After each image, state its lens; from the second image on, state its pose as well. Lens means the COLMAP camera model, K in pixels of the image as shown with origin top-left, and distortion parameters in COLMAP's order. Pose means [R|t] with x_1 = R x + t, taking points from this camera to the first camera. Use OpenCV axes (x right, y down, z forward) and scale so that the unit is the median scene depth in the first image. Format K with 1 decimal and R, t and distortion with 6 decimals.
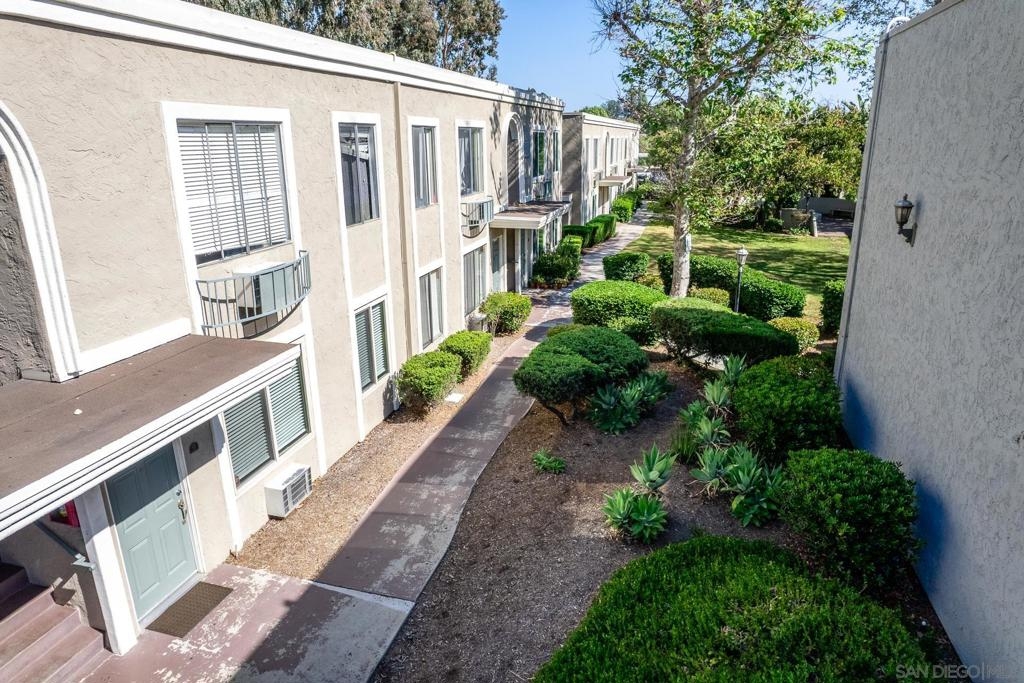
lens RADIAL K [[652.0, 0, 512.0], [0, 652.0, 336.6], [0, 0, 1]] dist [-0.045579, 0.007693]
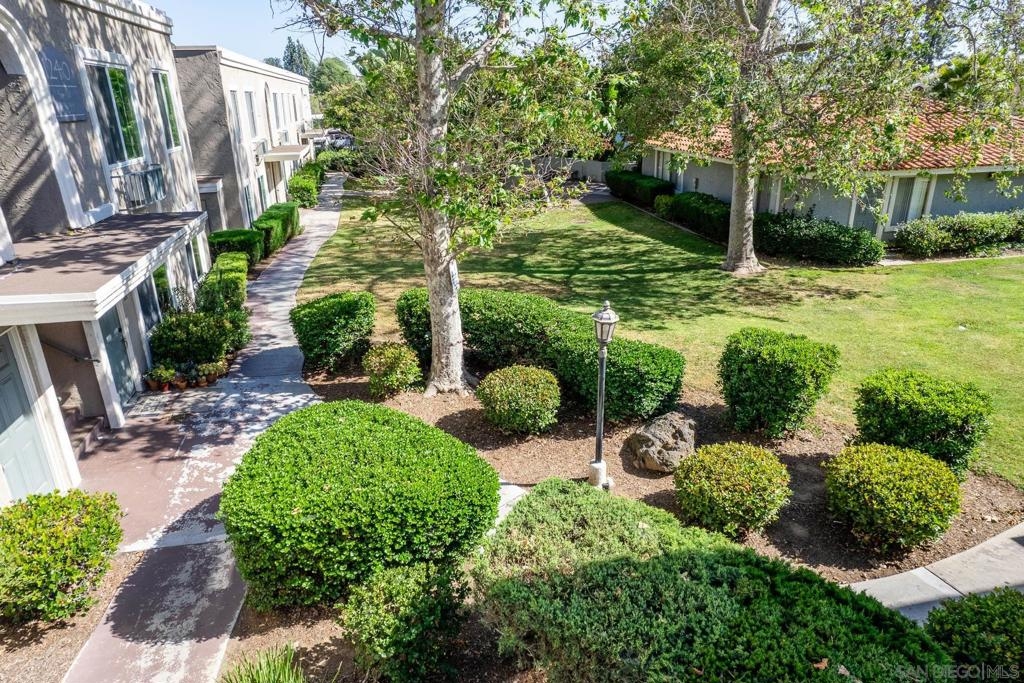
lens RADIAL K [[652.0, 0, 505.1], [0, 652.0, 348.2], [0, 0, 1]] dist [-0.045579, 0.007693]
pose [[0.892686, -0.169793, 0.417471, 0.049855], [0.140251, 0.984981, 0.100709, -0.083238], [-0.428300, -0.031350, 0.903092, 0.314977]]
